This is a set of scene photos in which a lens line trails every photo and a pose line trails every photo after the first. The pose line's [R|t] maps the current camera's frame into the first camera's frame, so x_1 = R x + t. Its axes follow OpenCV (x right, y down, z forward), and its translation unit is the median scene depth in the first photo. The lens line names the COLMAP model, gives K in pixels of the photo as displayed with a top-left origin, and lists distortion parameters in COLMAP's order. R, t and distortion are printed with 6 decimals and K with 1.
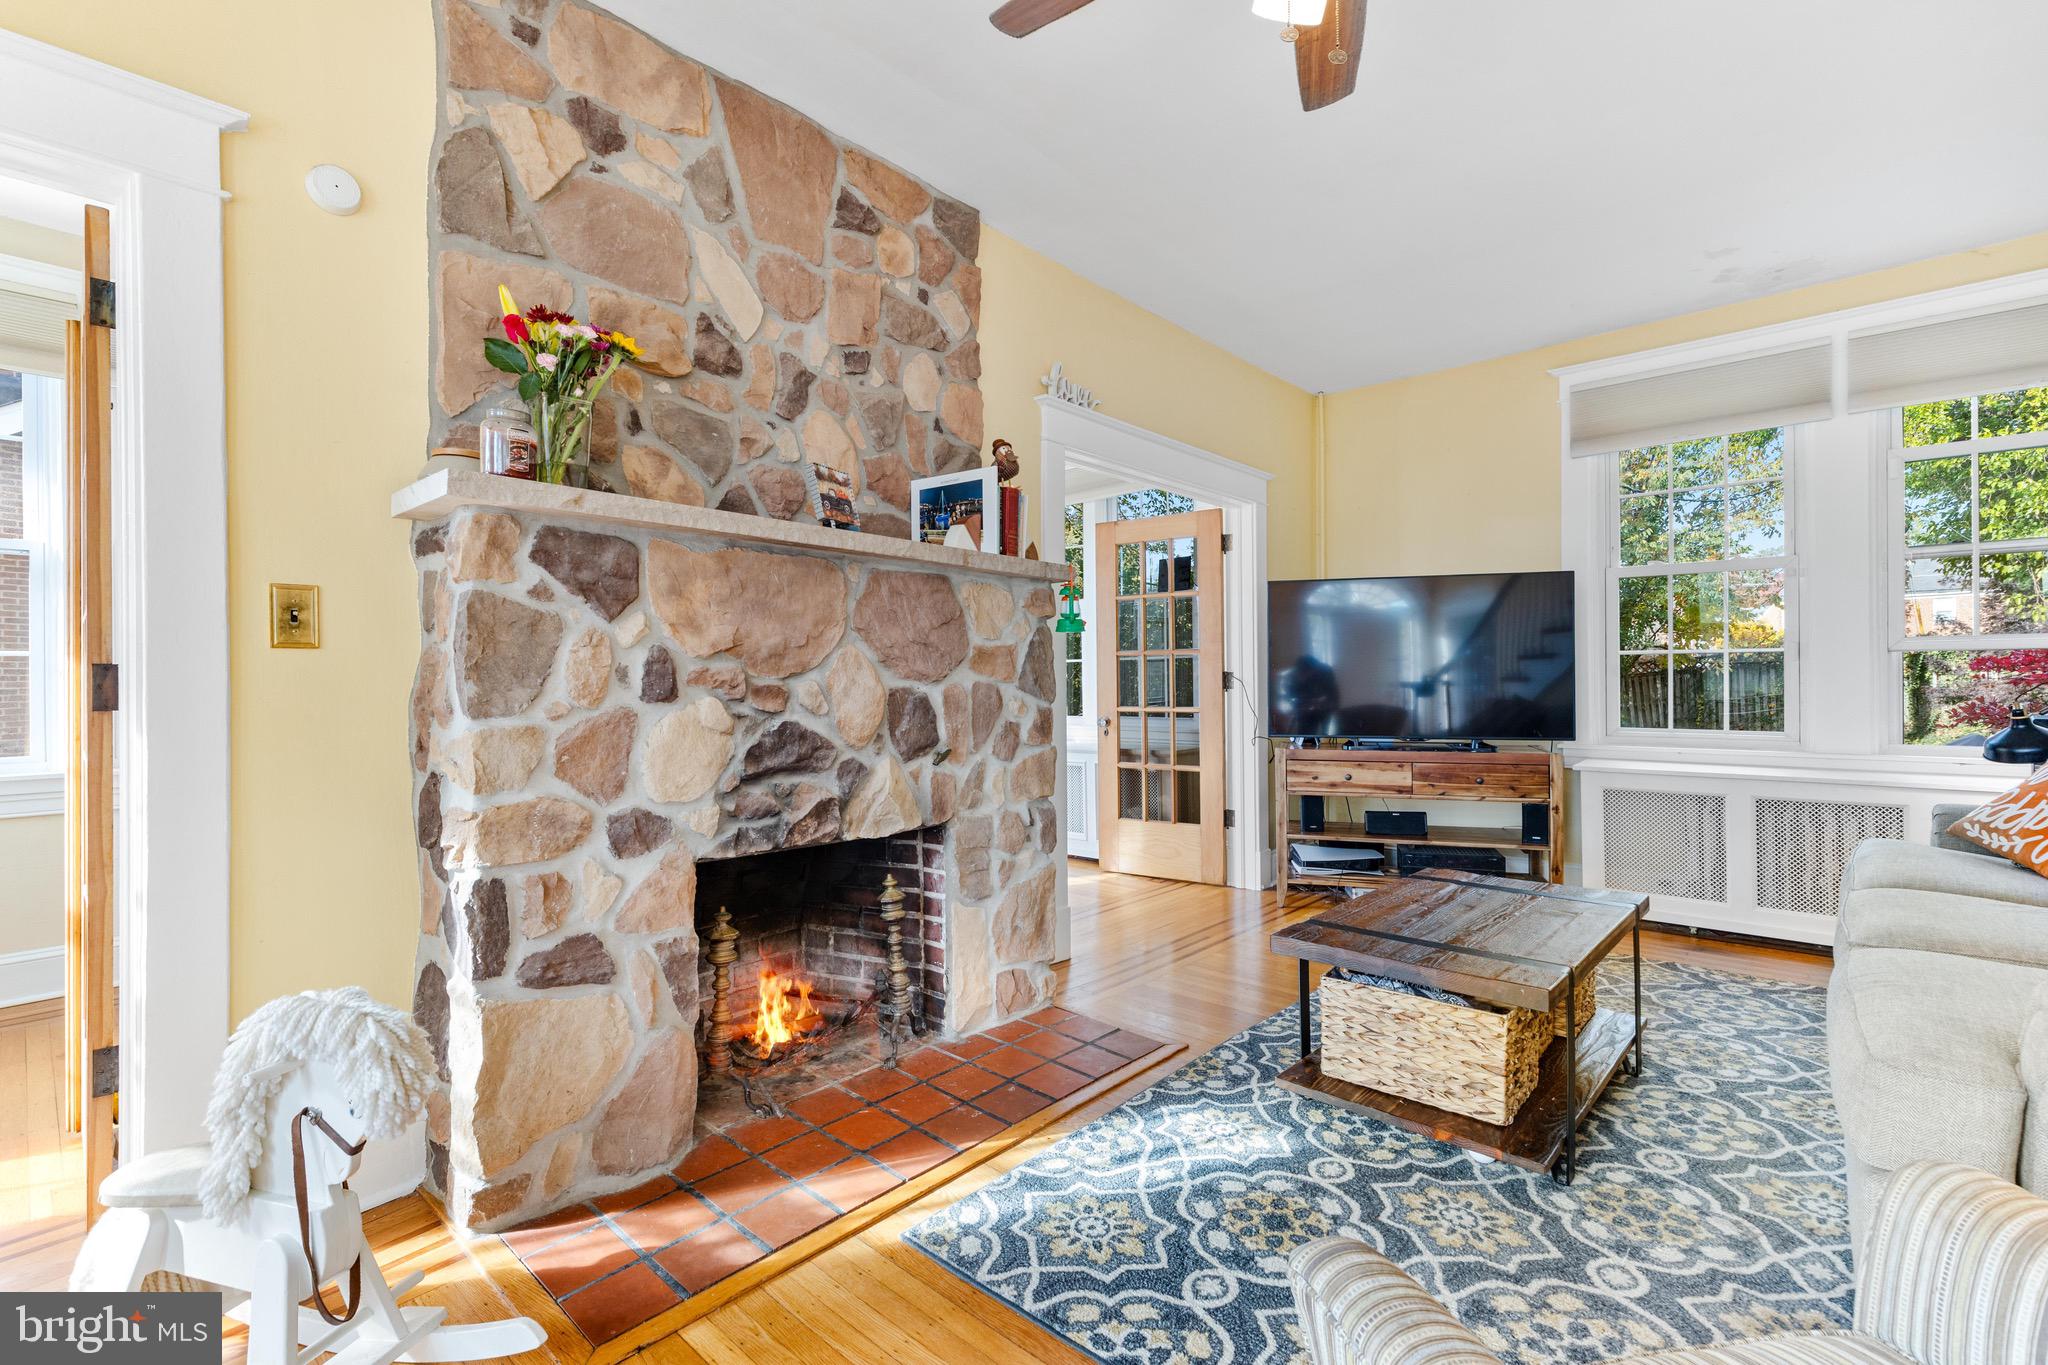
lens RADIAL K [[920.1, 0, 1028.4], [0, 920.1, 676.6], [0, 0, 1]] dist [0.004602, 0.000269]
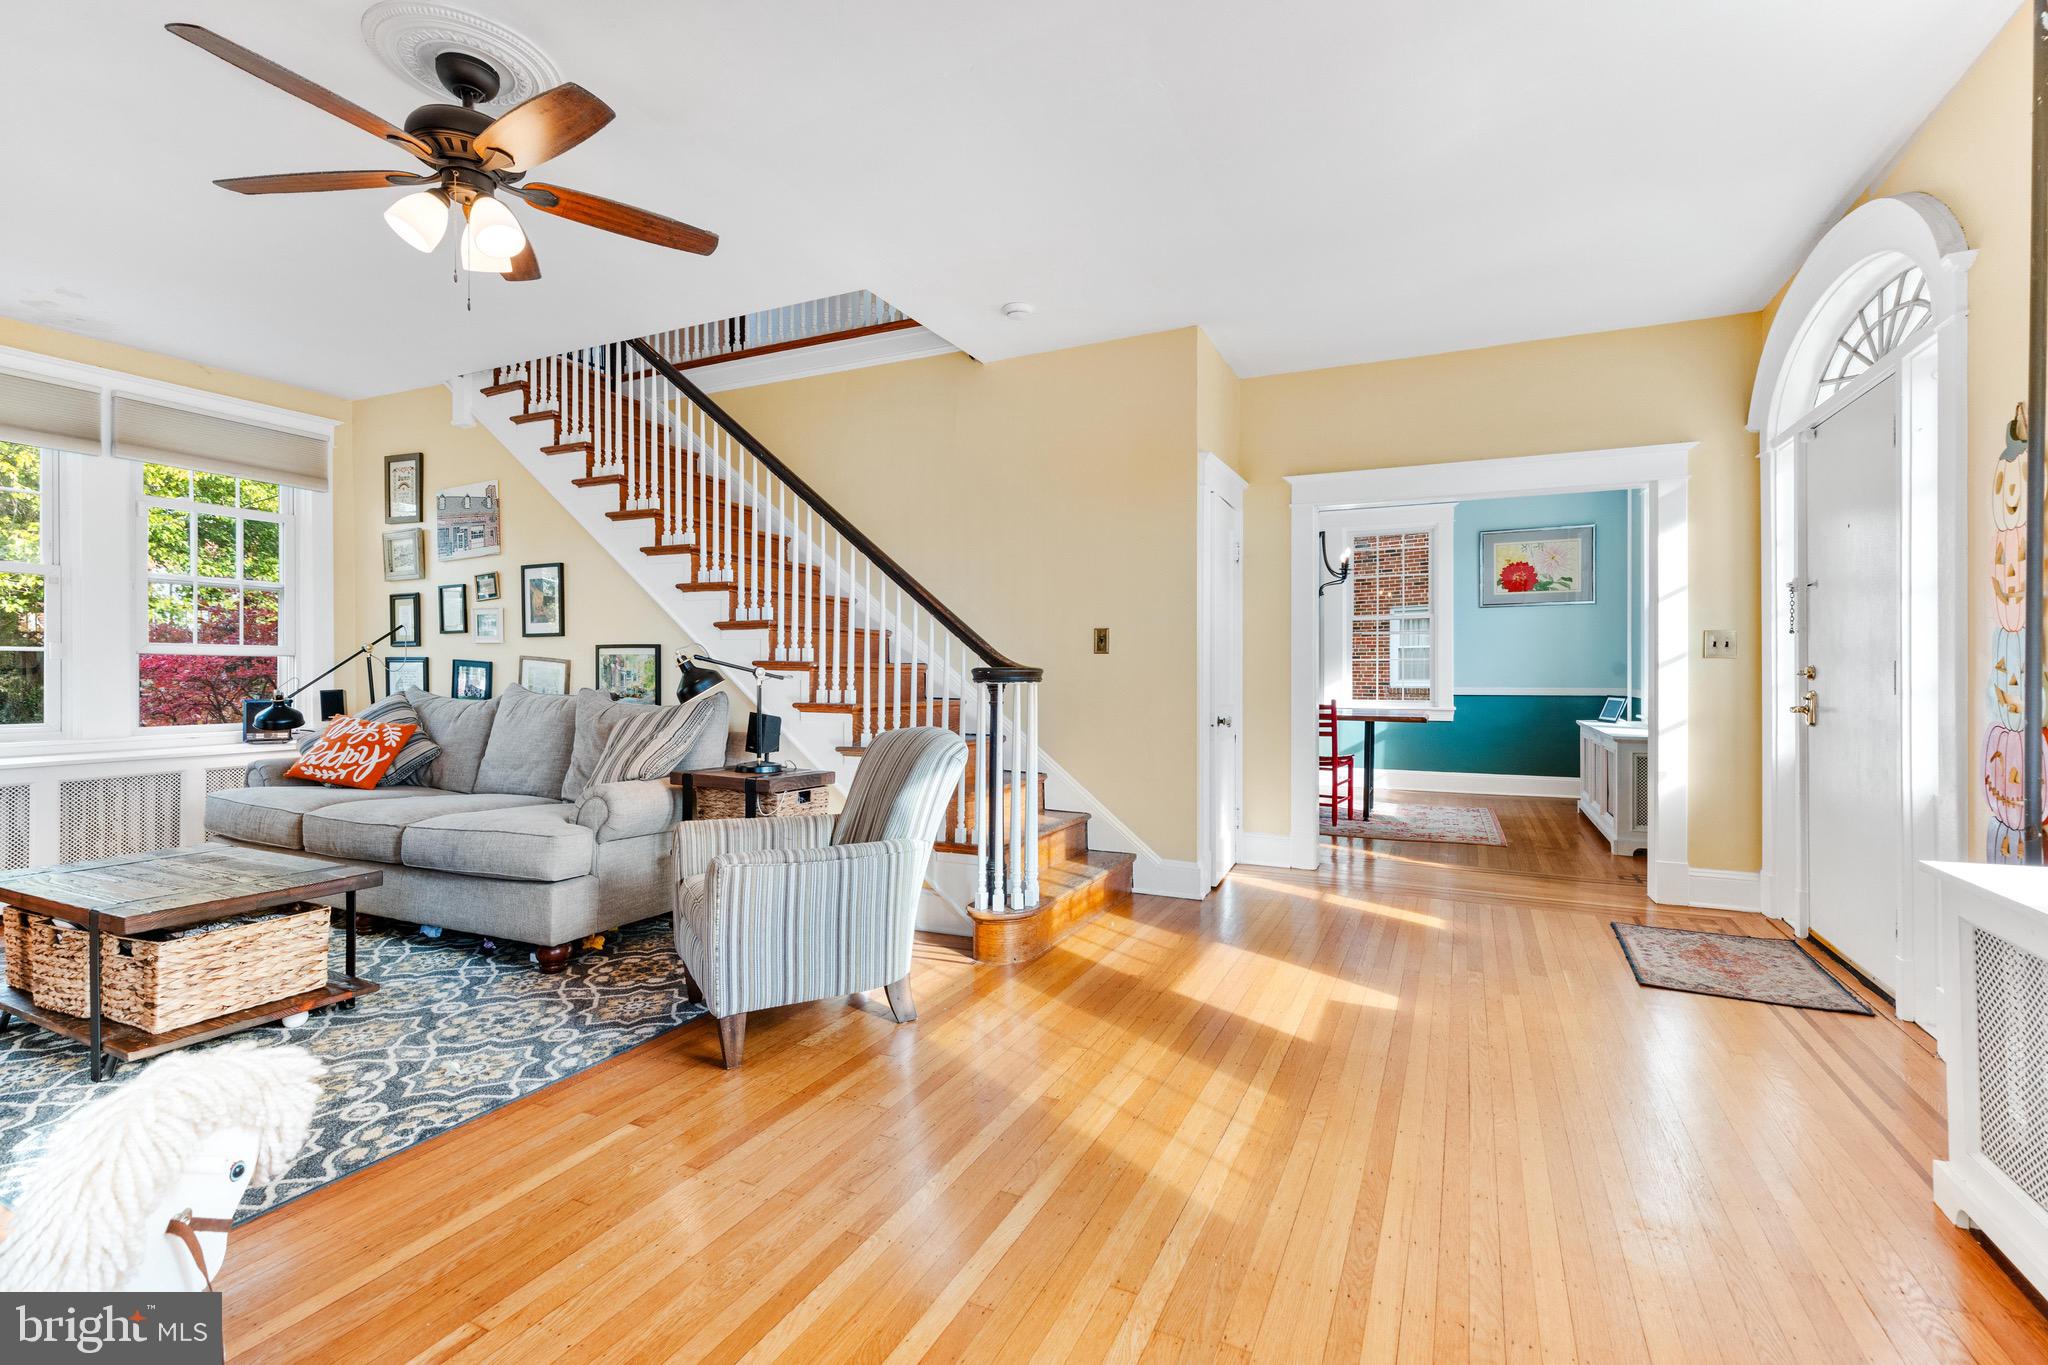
lens RADIAL K [[920.1, 0, 1030.2], [0, 920.1, 676.7], [0, 0, 1]] dist [0.004602, 0.000269]
pose [[-0.284414, 0.000628, 0.958701, -0.982385], [-0.001041, 0.999999, -0.000964, 0.006661], [-0.958701, -0.001272, -0.284413, 0.302626]]
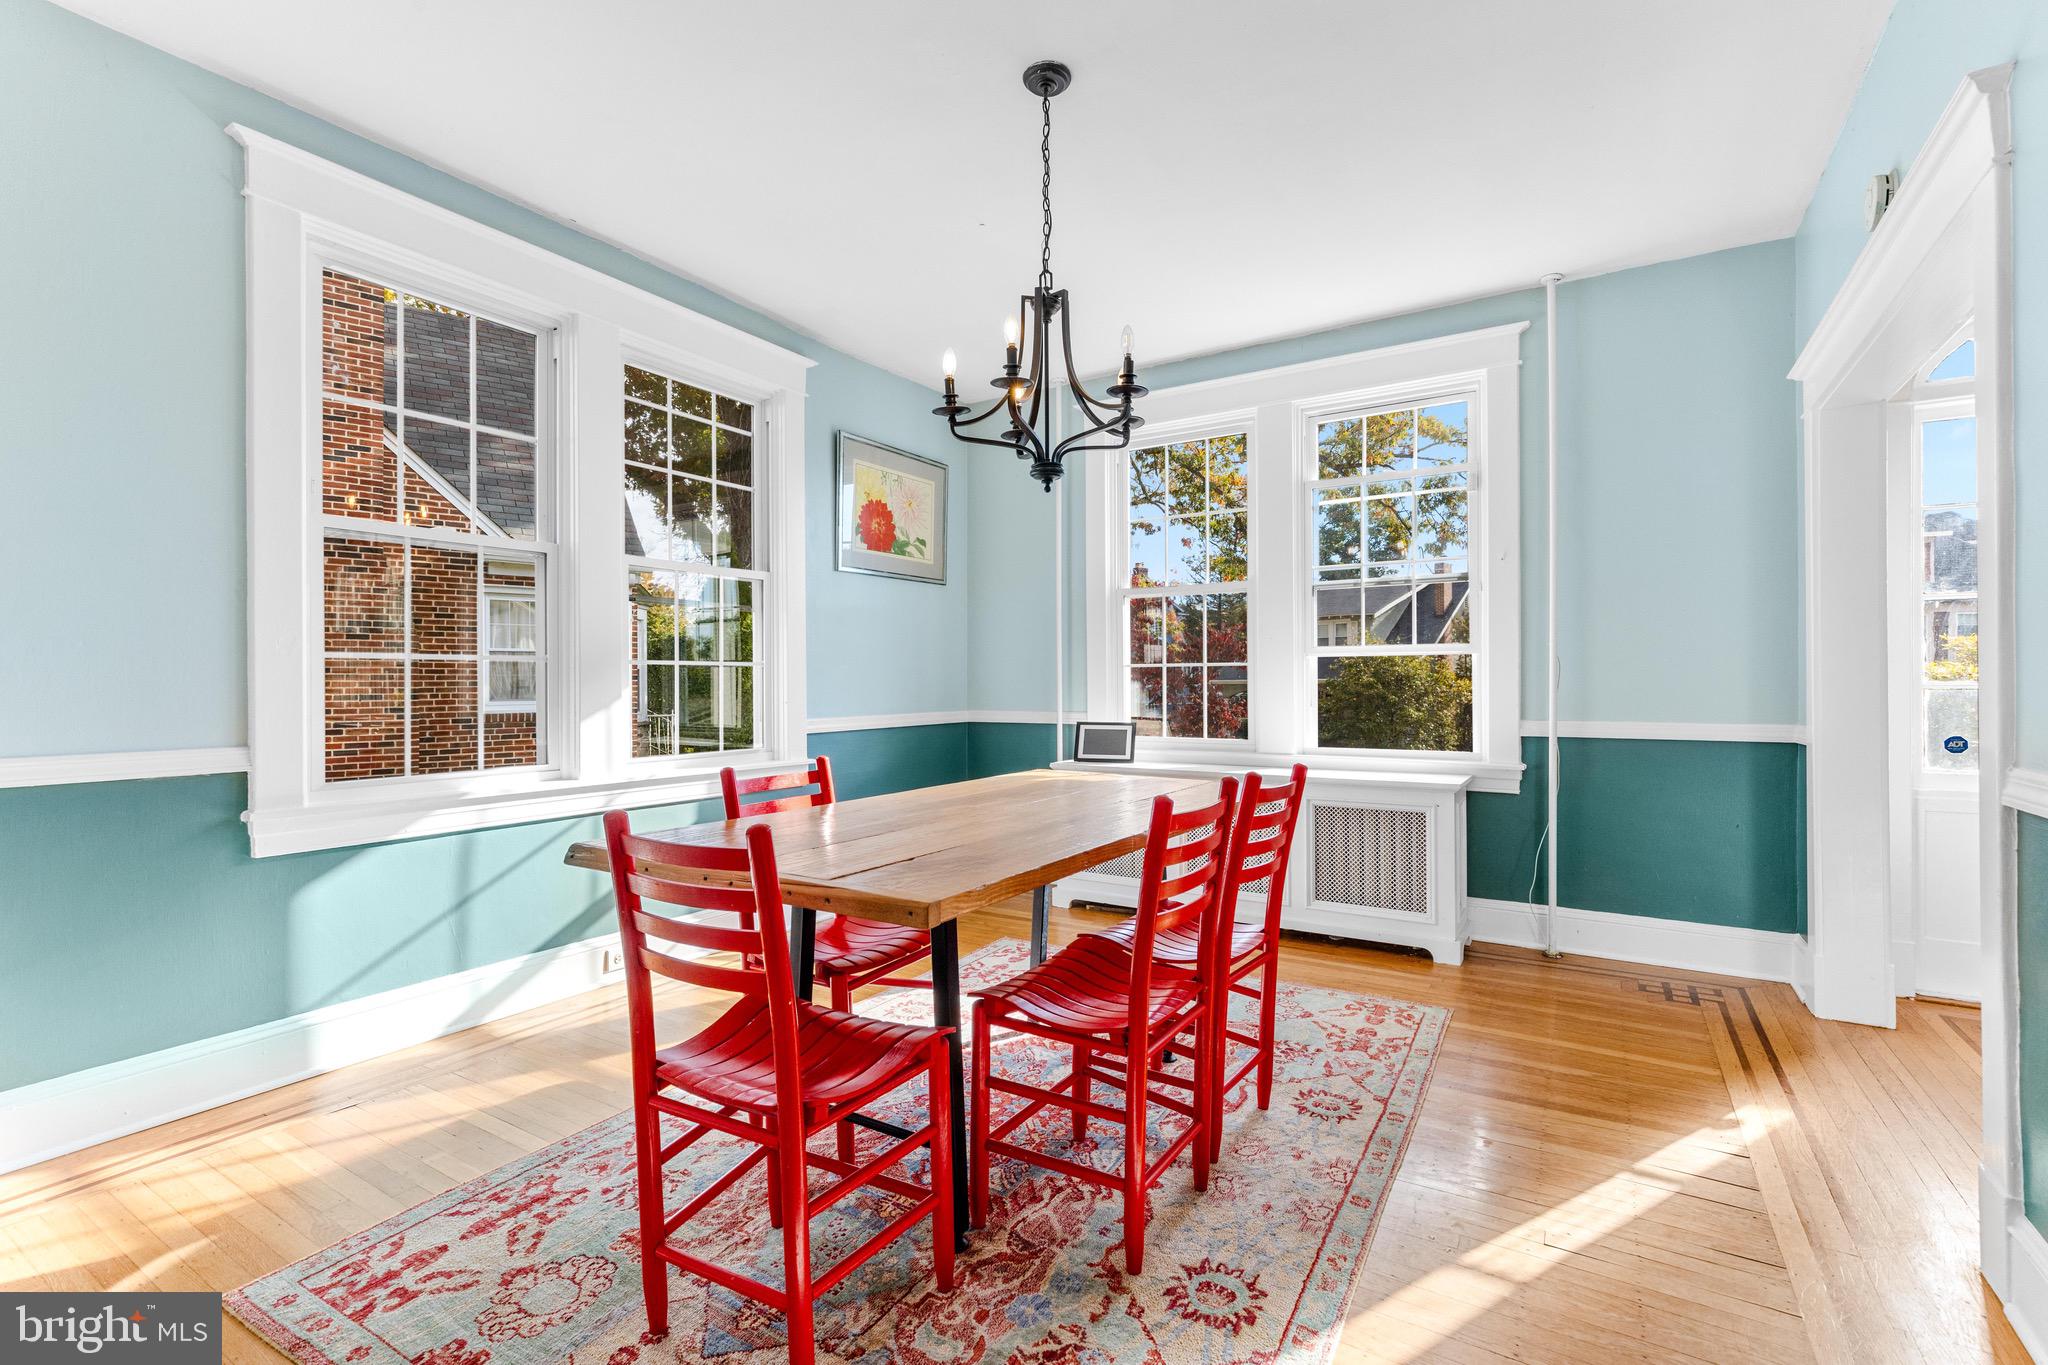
lens RADIAL K [[920.1, 0, 1030.7], [0, 920.1, 677.5], [0, 0, 1]] dist [0.004602, 0.000269]
pose [[-0.982744, 0.009073, -0.184747, 1.792313], [0.010022, 0.999941, -0.004206, -0.028897], [0.184698, -0.005985, -0.982777, -0.382729]]
